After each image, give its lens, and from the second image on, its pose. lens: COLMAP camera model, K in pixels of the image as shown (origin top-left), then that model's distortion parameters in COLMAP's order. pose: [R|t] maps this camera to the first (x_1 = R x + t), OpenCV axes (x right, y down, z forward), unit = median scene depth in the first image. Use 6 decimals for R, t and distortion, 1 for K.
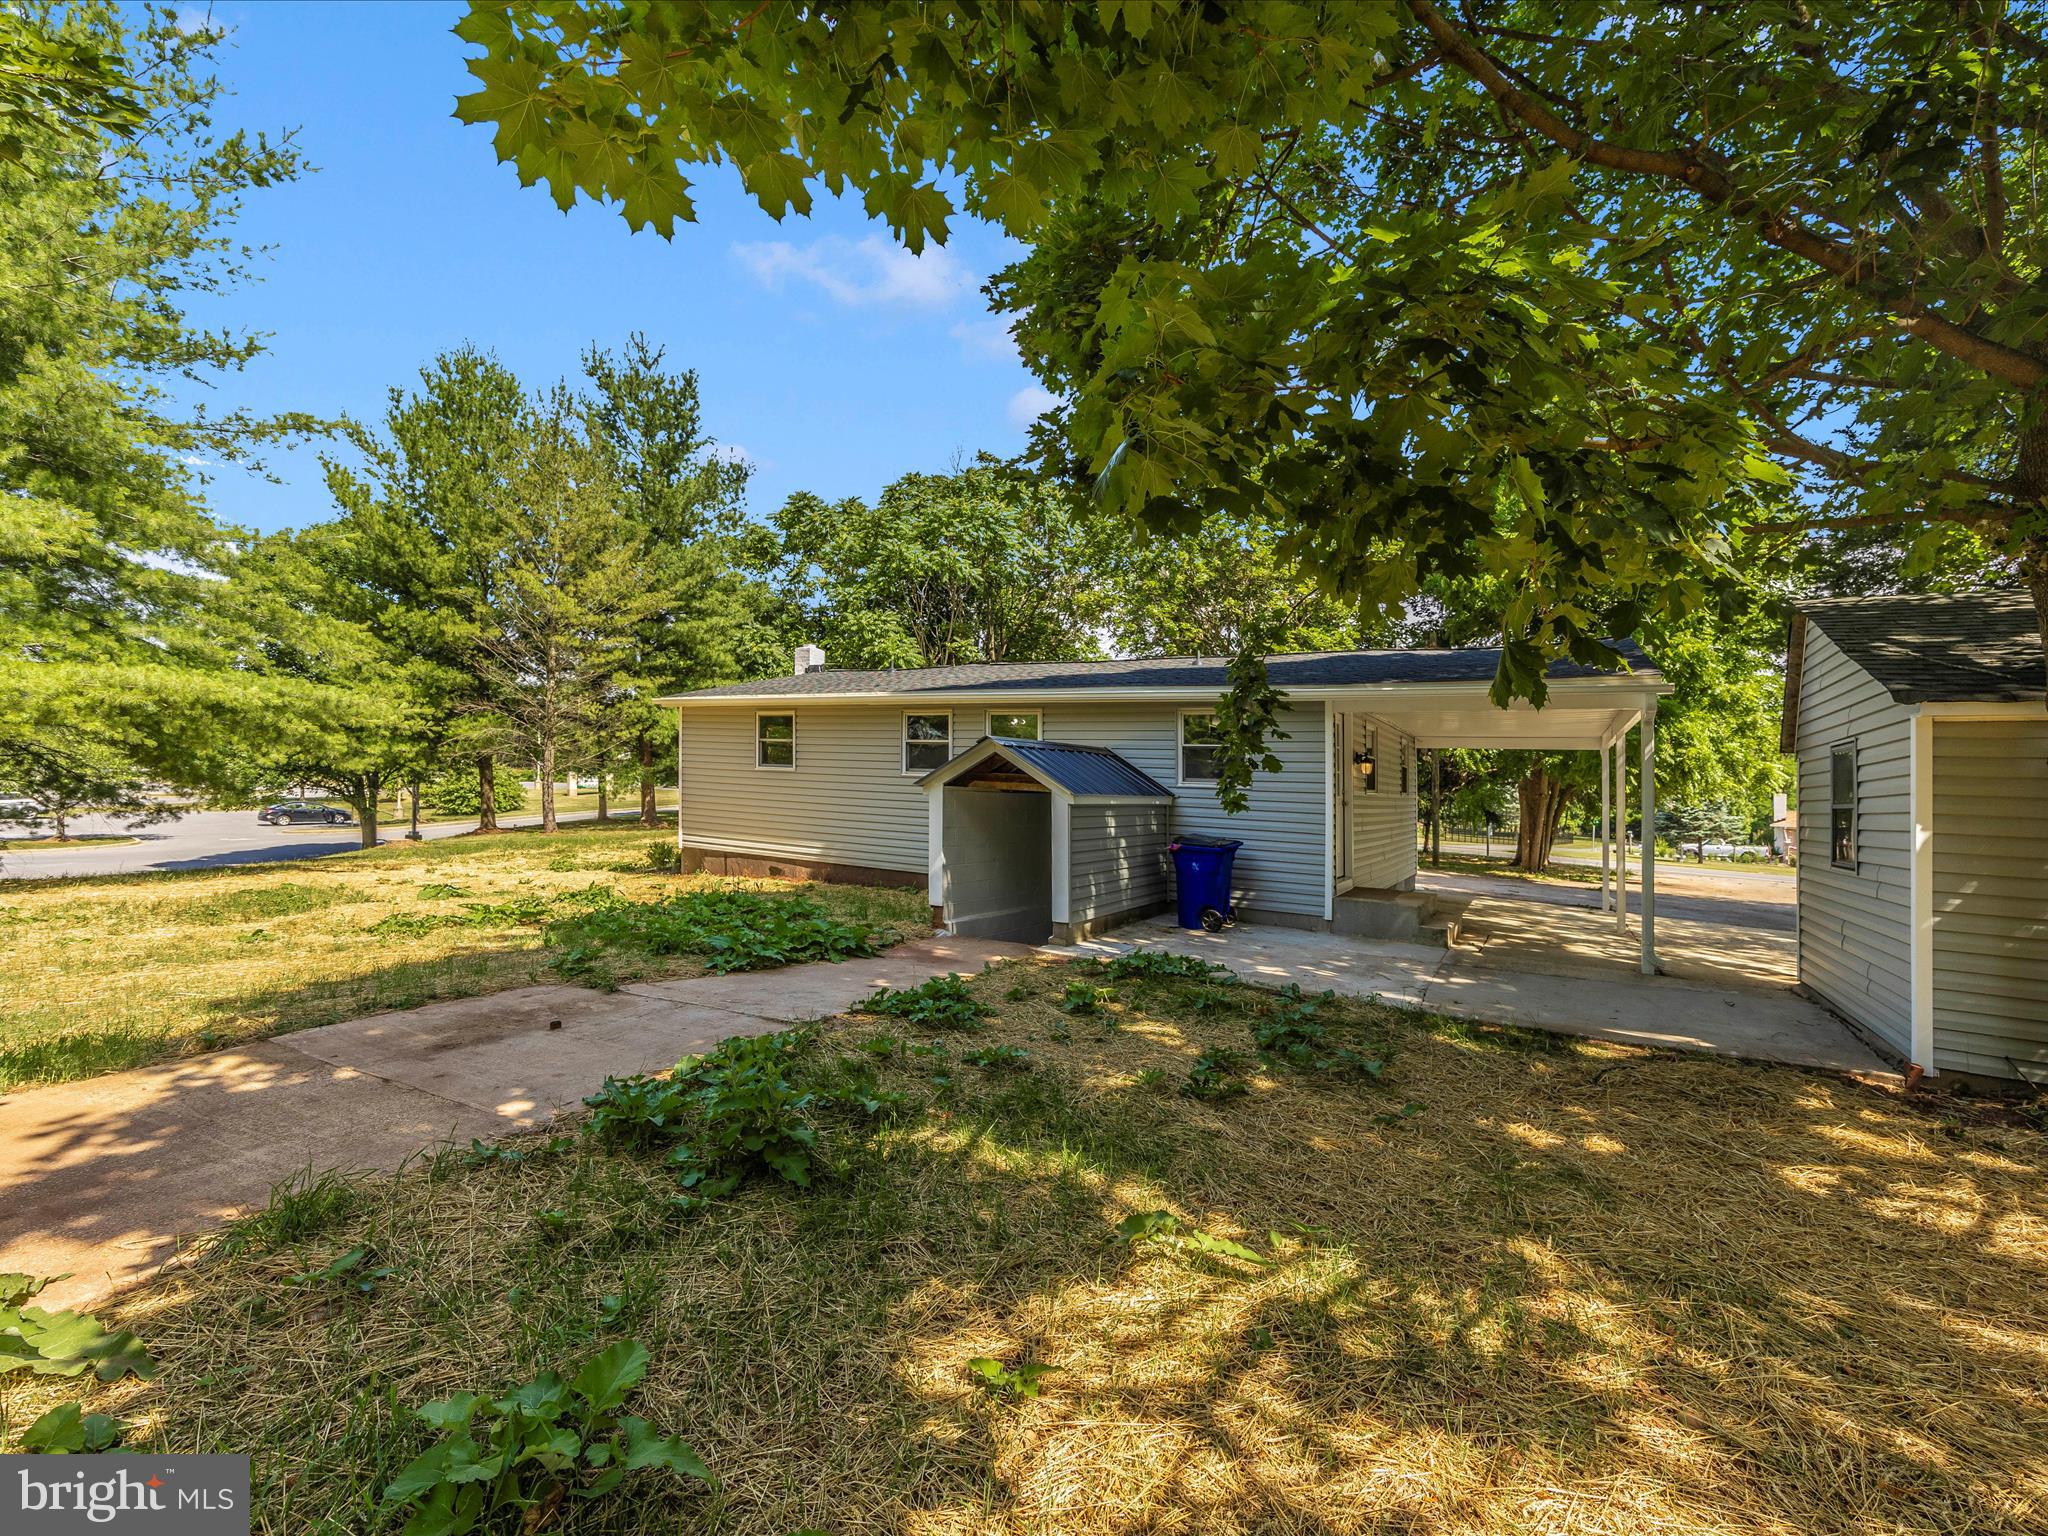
lens RADIAL K [[905.6, 0, 1025.5], [0, 905.6, 781.0], [0, 0, 1]] dist [0.001353, -0.000356]
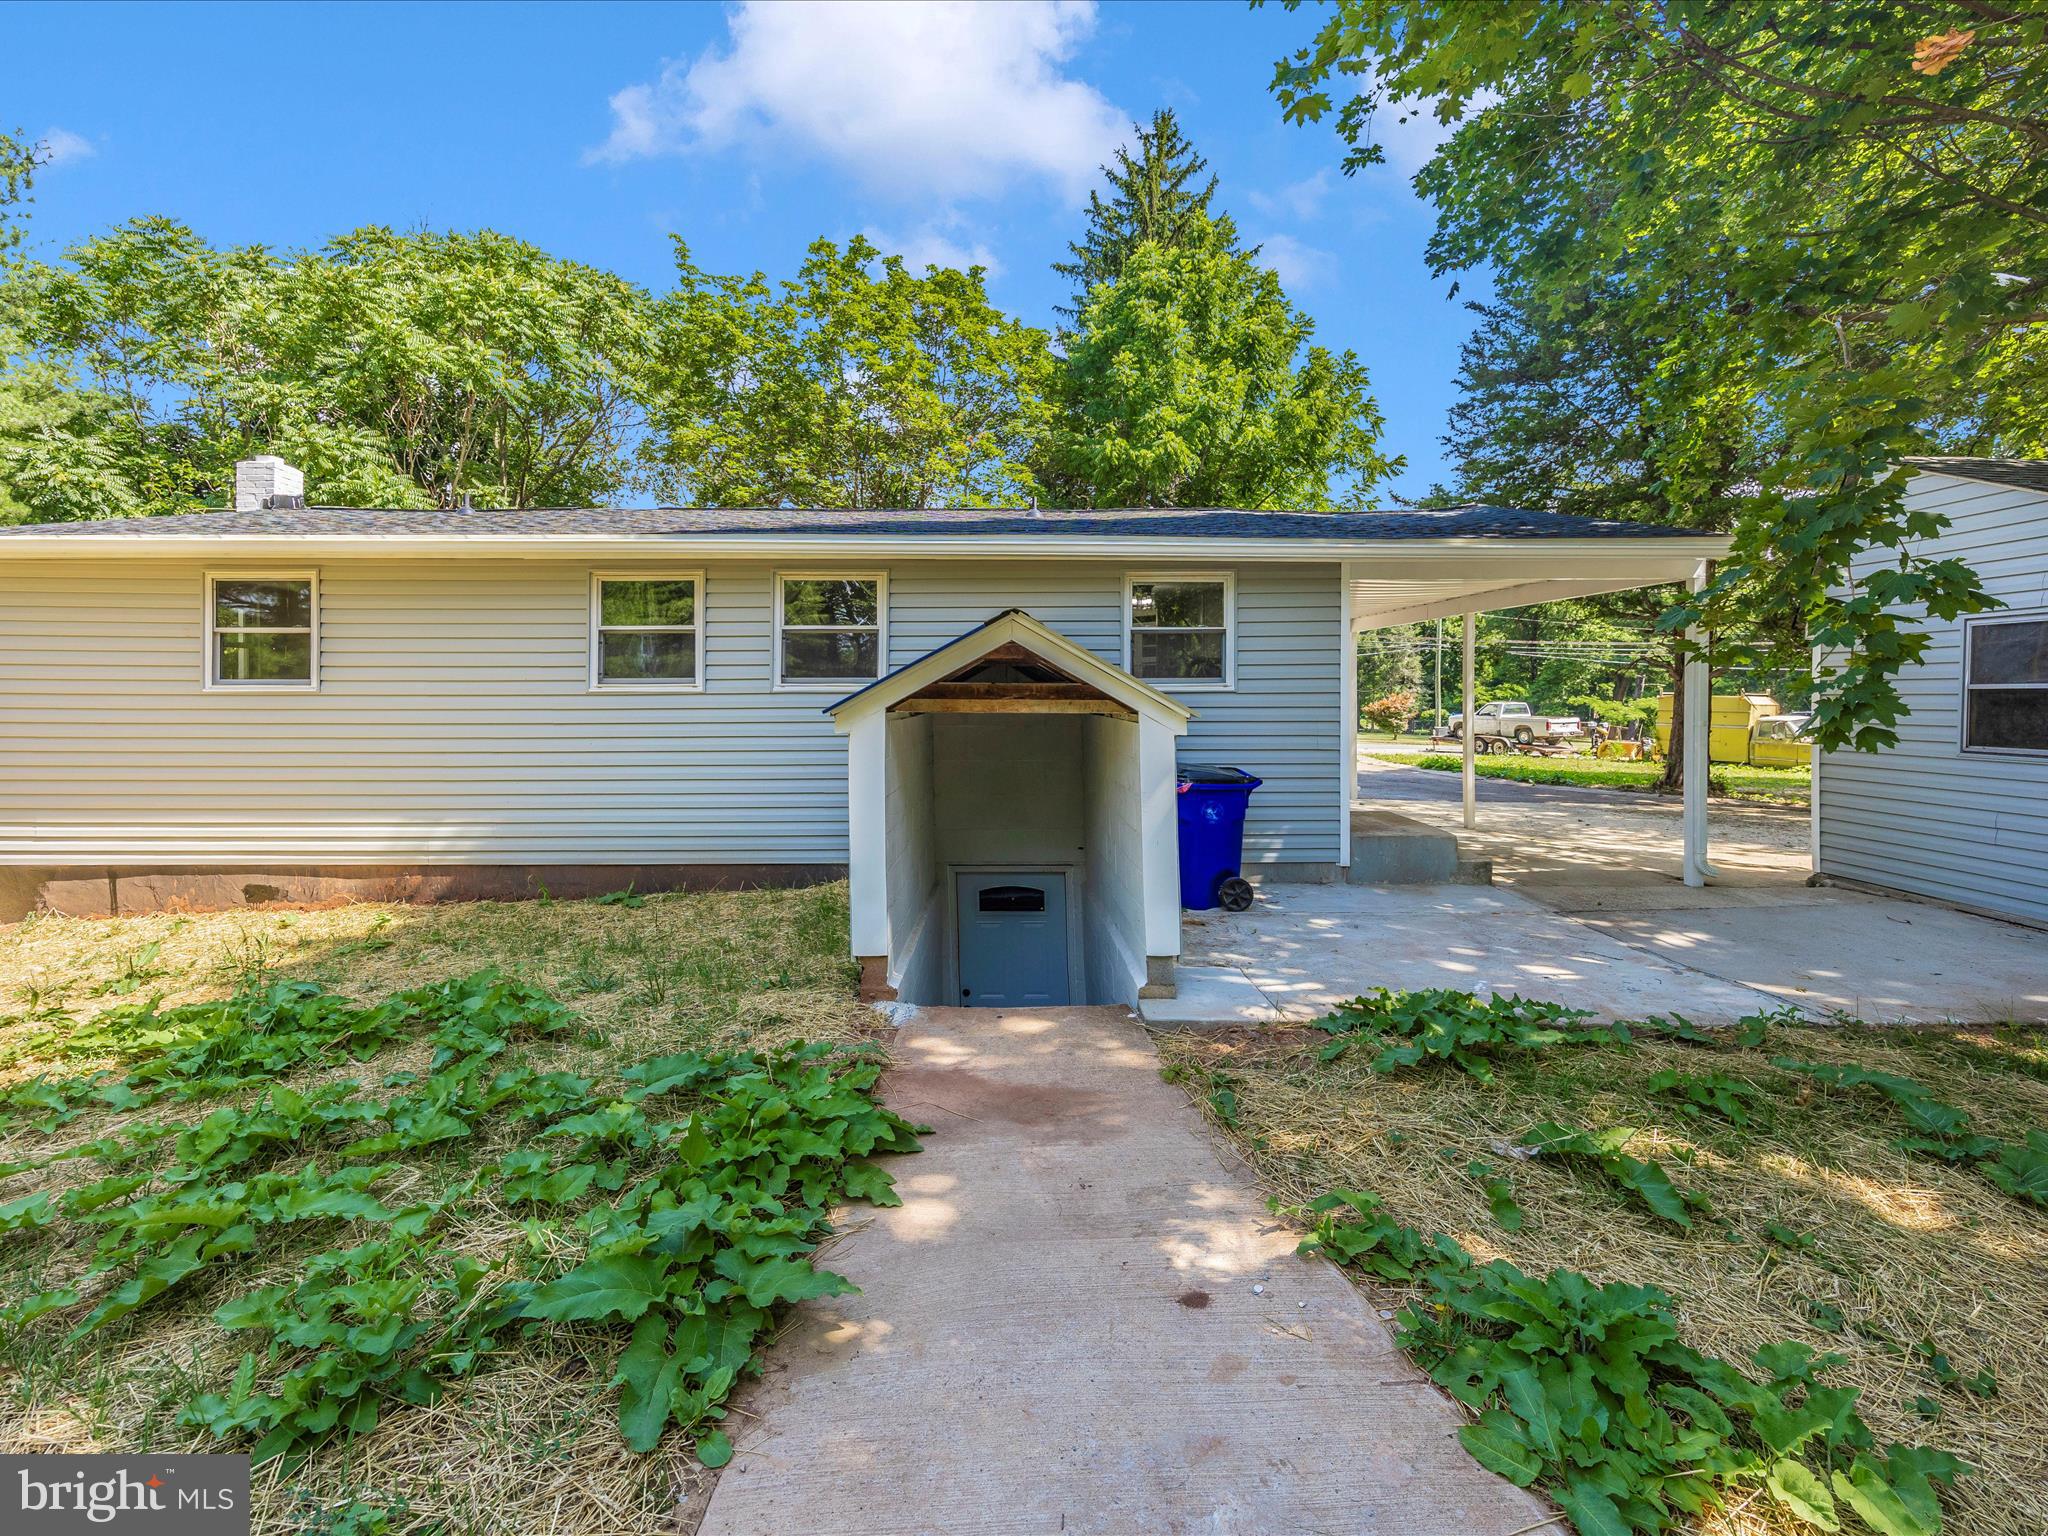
lens RADIAL K [[959.3, 0, 1020.2], [0, 959.3, 690.5], [0, 0, 1]] dist [0.000325, 0.000045]
pose [[0.859261, -0.037530, 0.510159, -0.197365], [0.029794, 0.999284, 0.023329, -0.011100], [-0.510669, -0.004846, 0.859764, 0.347658]]
